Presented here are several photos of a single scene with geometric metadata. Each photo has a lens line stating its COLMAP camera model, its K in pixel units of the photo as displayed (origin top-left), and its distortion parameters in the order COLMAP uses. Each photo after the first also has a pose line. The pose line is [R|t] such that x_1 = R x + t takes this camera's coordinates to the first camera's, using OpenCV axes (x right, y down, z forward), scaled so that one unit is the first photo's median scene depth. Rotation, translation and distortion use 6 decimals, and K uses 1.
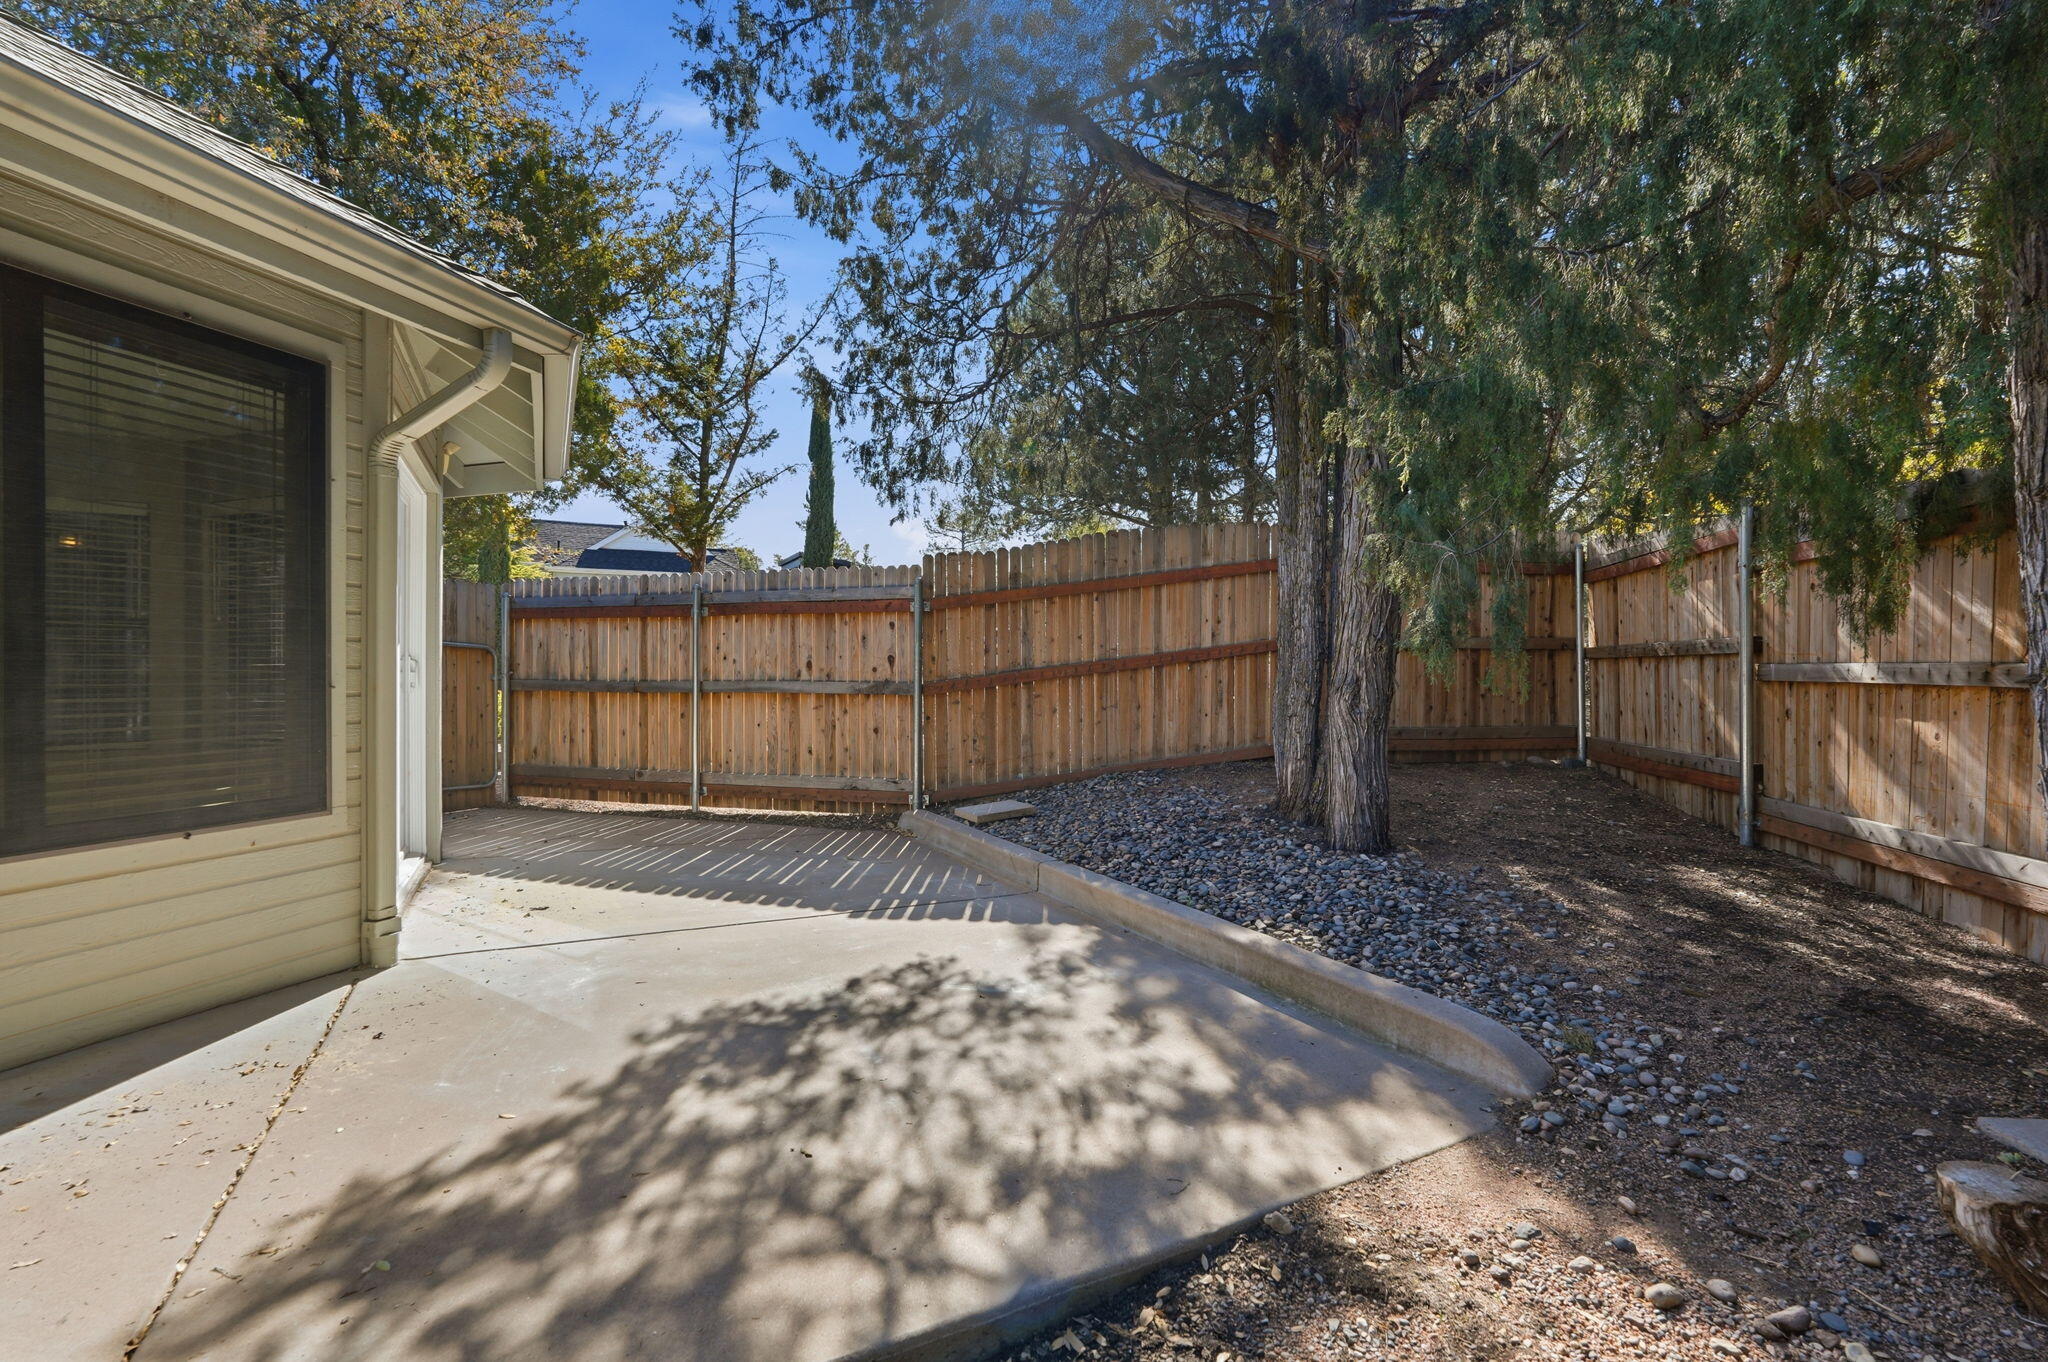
lens RADIAL K [[903.5, 0, 1017.7], [0, 903.5, 679.7], [0, 0, 1]] dist [-0.012748, 0.006163]
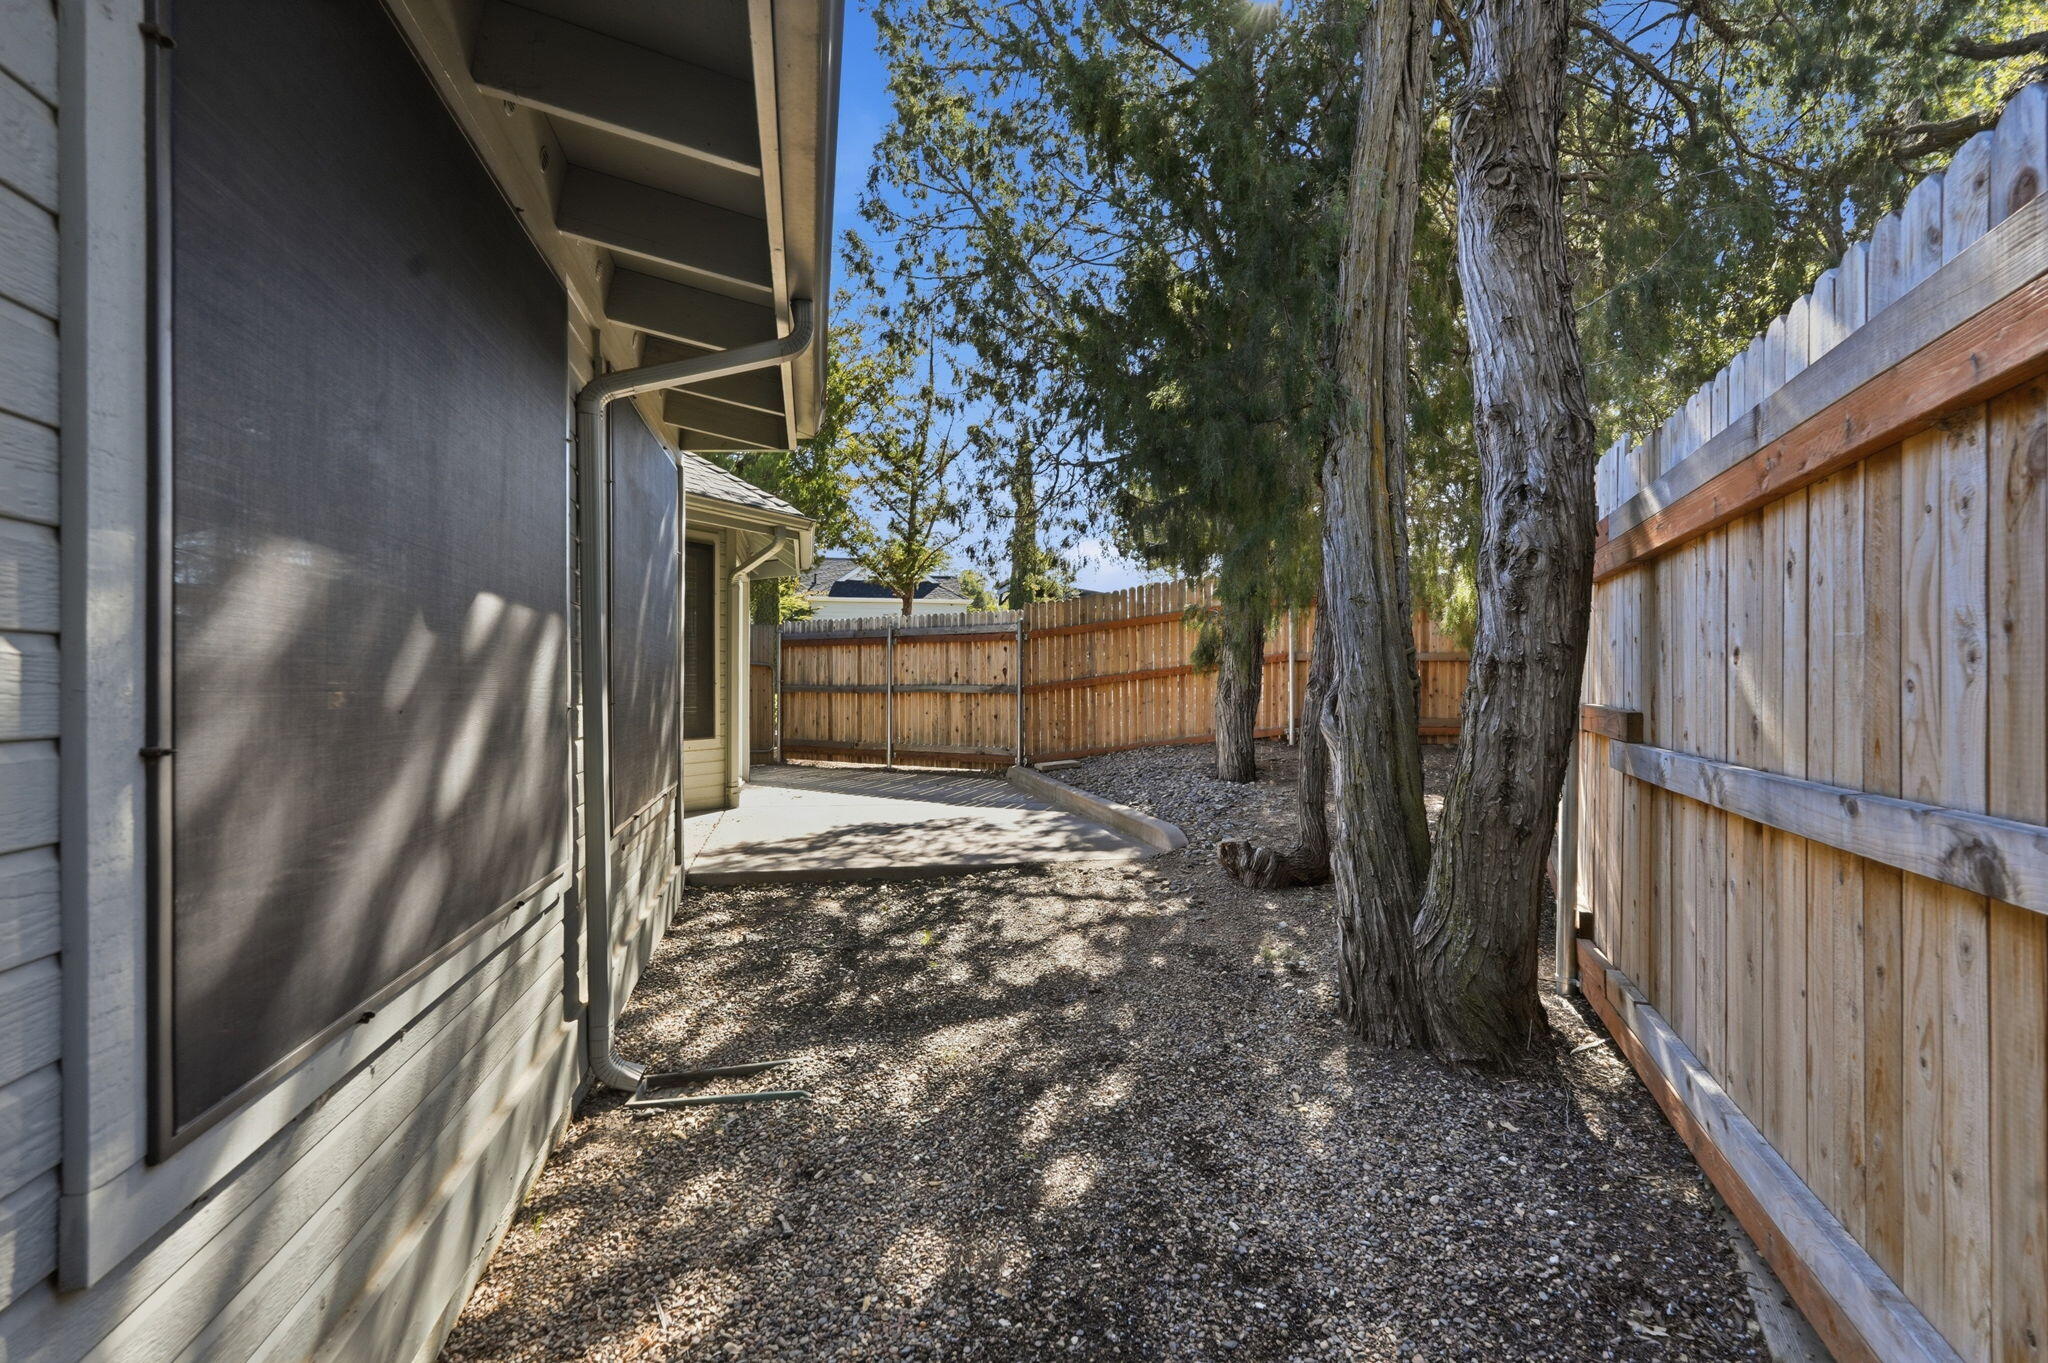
lens RADIAL K [[909.6, 0, 1032.7], [0, 909.6, 693.6], [0, 0, 1]] dist [-0.009819, 0.005926]
pose [[0.971536, 0.001026, -0.236890, 0.270393], [-0.000650, 0.999998, 0.001667, 0.013759], [0.236891, -0.001465, 0.971535, -0.499314]]
